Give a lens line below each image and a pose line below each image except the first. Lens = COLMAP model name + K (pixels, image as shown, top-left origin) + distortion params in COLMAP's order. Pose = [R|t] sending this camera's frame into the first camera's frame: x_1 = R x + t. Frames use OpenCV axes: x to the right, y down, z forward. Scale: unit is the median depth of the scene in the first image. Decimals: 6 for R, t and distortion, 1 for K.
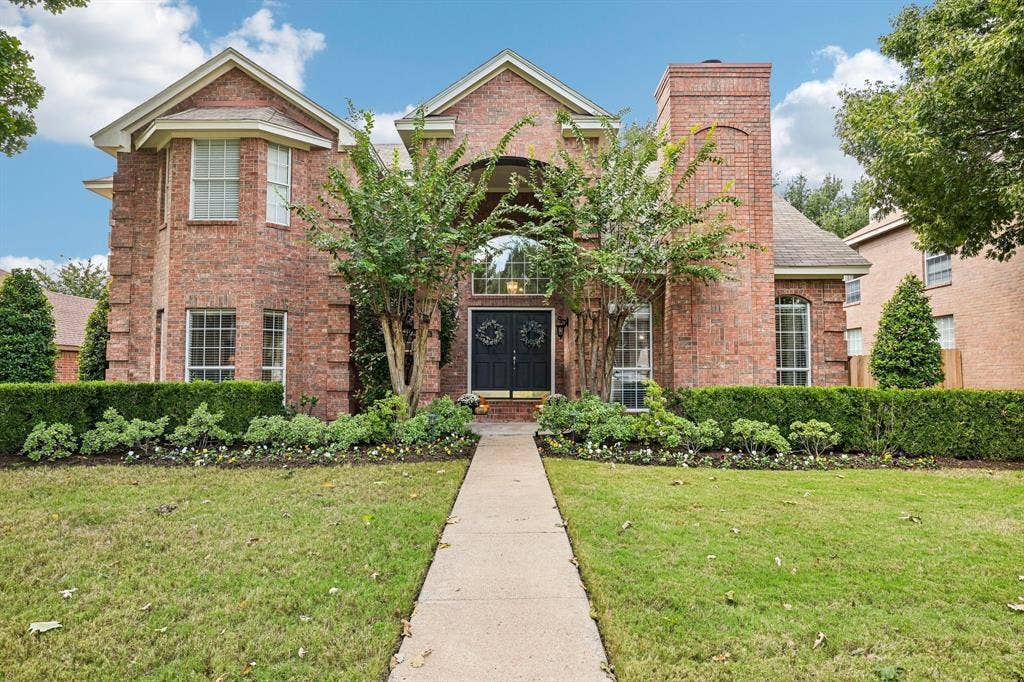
lens RADIAL K [[617.8, 0, 515.3], [0, 617.8, 343.4], [0, 0, 1]] dist [0.007354, -0.007632]
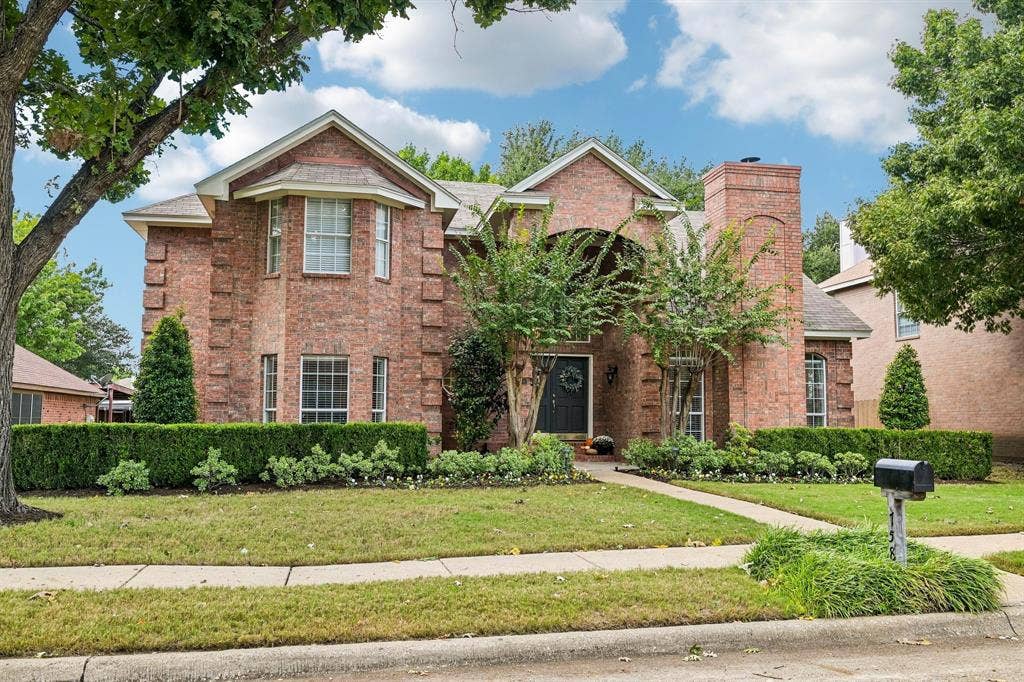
lens RADIAL K [[879.3, 0, 508.5], [0, 879.3, 340.7], [0, 0, 1]] dist [0.000784, 0.013609]
pose [[0.978450, 0.022670, 0.205234, -0.492396], [-0.015110, 0.999151, -0.038329, -0.027449], [-0.205929, 0.034402, 0.977962, -0.565350]]
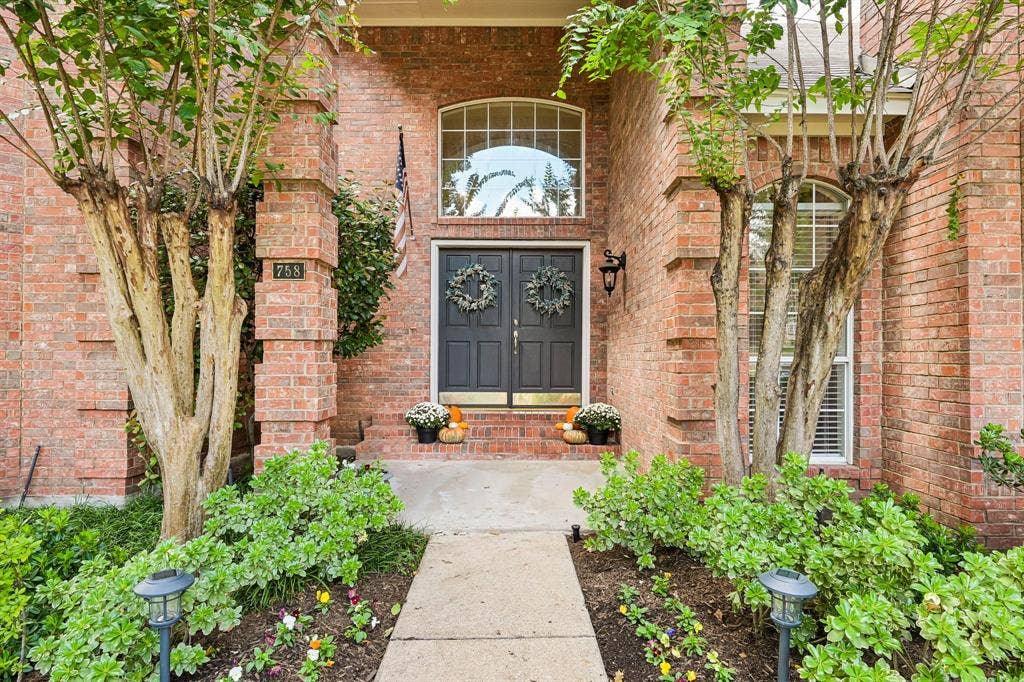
lens RADIAL K [[560.2, 0, 513.2], [0, 560.2, 343.3], [0, 0, 1]] dist [0.012629, -0.001159]
pose [[0.999991, 0.002226, -0.003527, -0.002479], [-0.002082, 0.999176, 0.040542, 0.015368], [0.003614, -0.040534, 0.999172, 0.637622]]
